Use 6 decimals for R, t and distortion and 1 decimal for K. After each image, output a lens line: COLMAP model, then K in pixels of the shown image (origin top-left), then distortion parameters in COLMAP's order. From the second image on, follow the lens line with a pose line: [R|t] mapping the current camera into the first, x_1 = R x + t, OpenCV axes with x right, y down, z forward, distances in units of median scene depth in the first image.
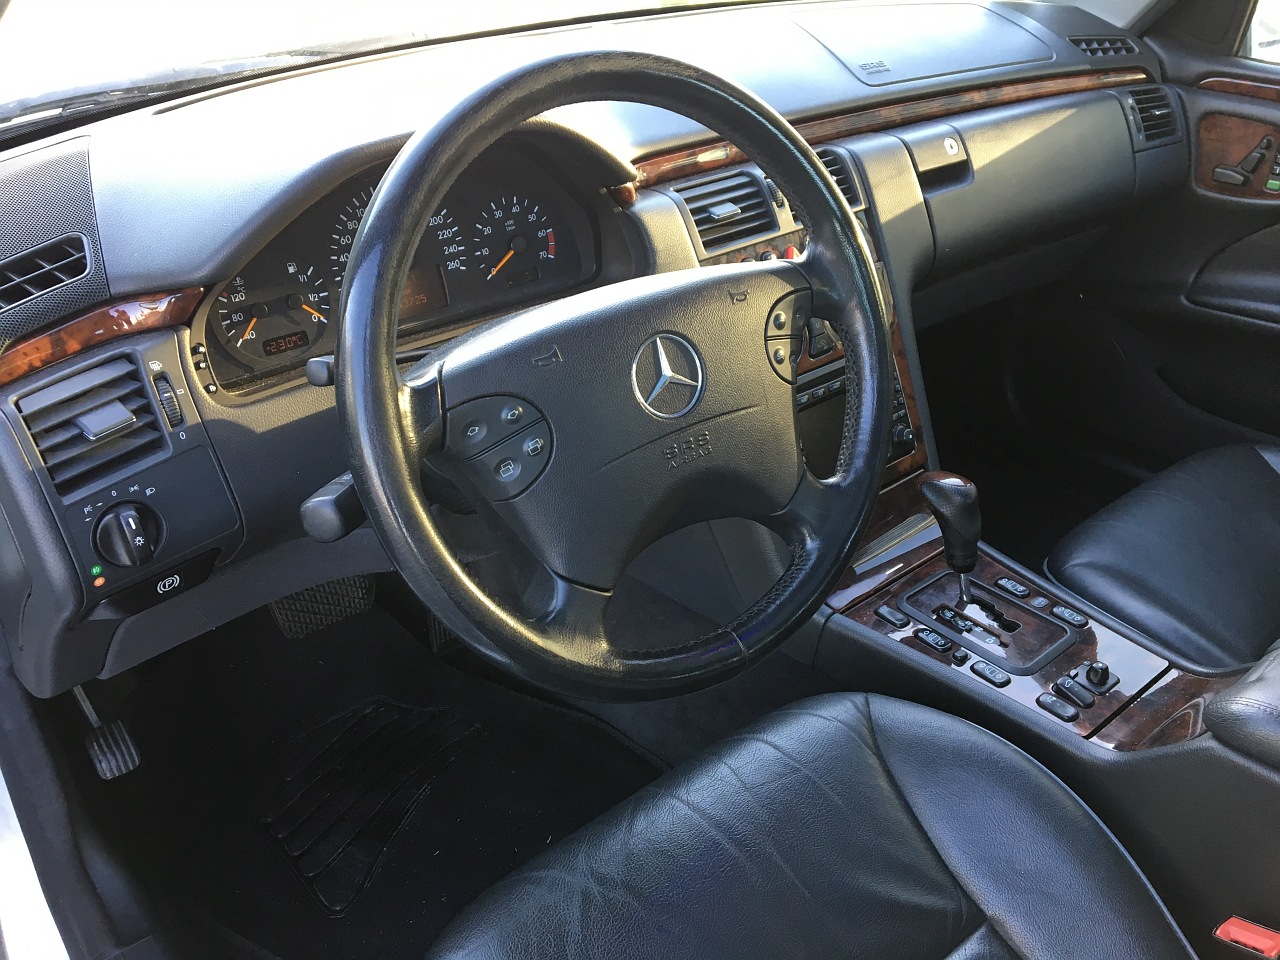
lens RADIAL K [[1082.1, 0, 640.5], [0, 1082.1, 486.2], [0, 0, 1]] dist [0.074062, -0.114893]
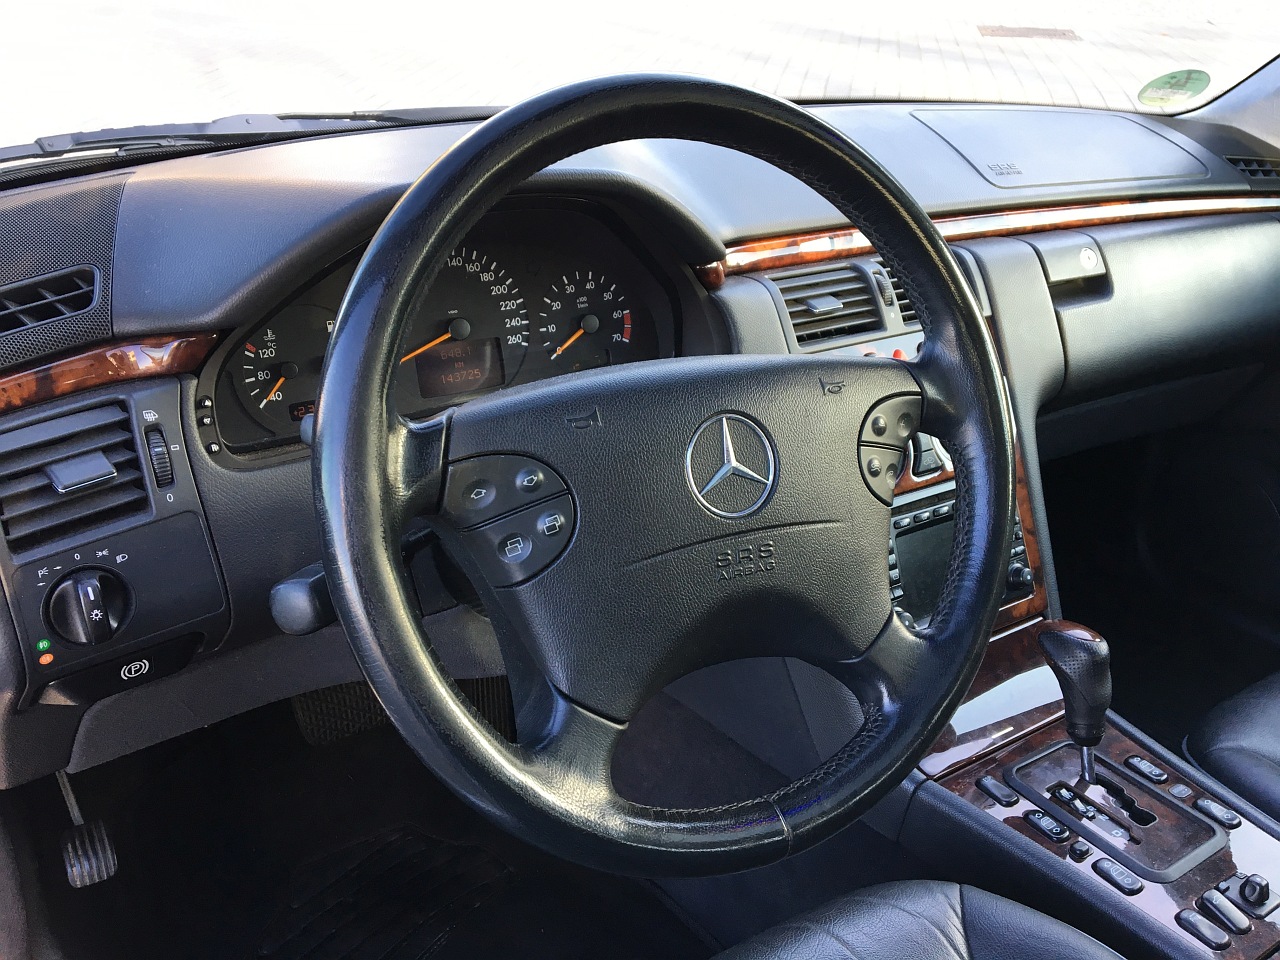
lens RADIAL K [[1085.4, 0, 635.0], [0, 1085.4, 483.4], [0, 0, 1]] dist [0.065645, -0.097287]
pose [[0.992241, 0.075787, -0.098558, 0.024074], [-0.086865, 0.989738, -0.113458, 0.006950], [0.088948, 0.121139, 0.988642, 0.135913]]
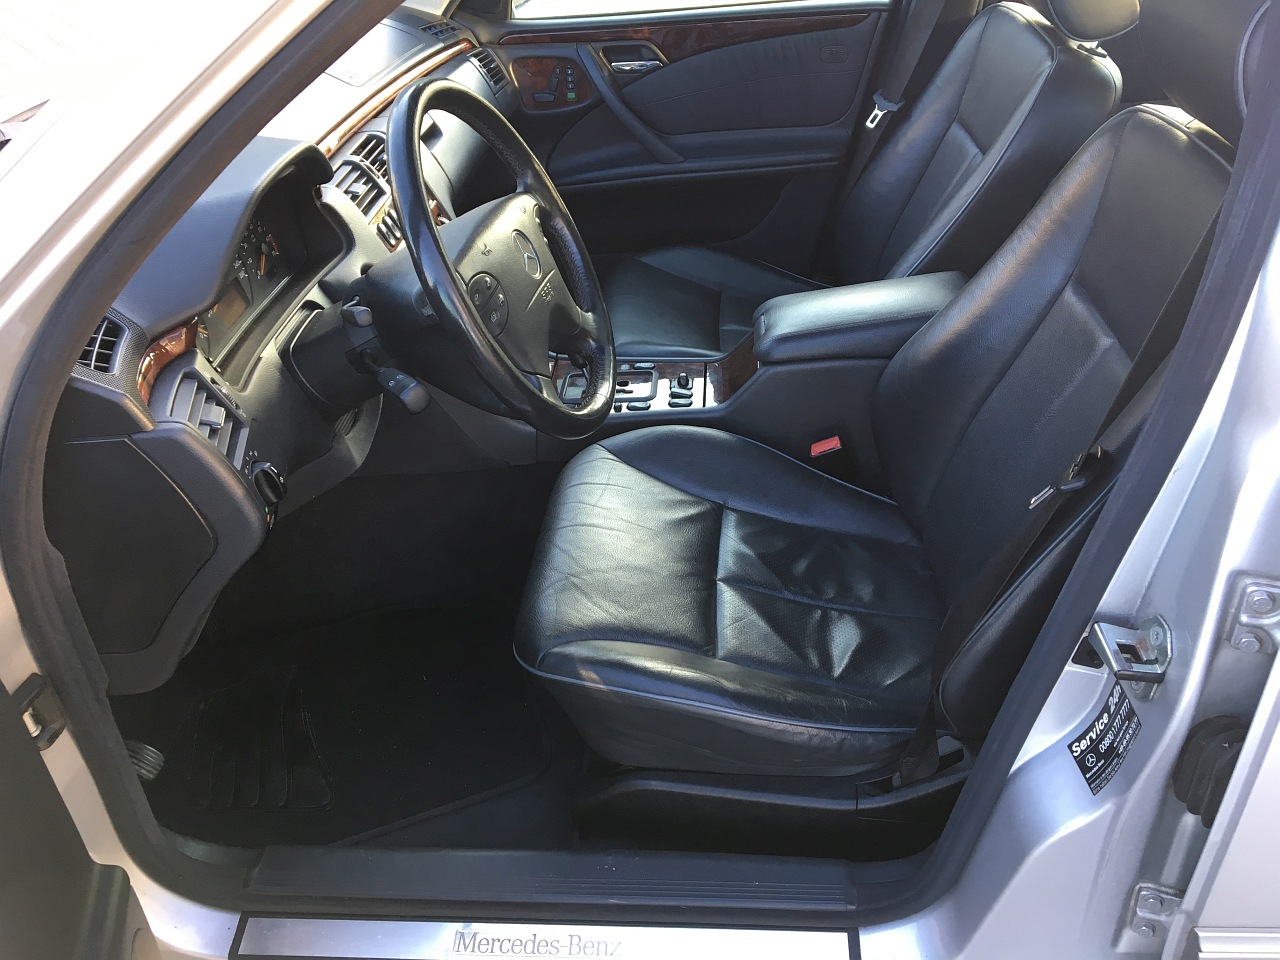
lens RADIAL K [[1067.4, 0, 640.0], [0, 1067.4, 480.0], [0, 0, 1]] dist [0.103935, -0.103128]
pose [[0.694557, -0.427656, 0.578533, -0.697360], [0.423068, 0.893199, 0.152346, 0.028593], [-0.581897, 0.138946, 0.801305, -0.306818]]
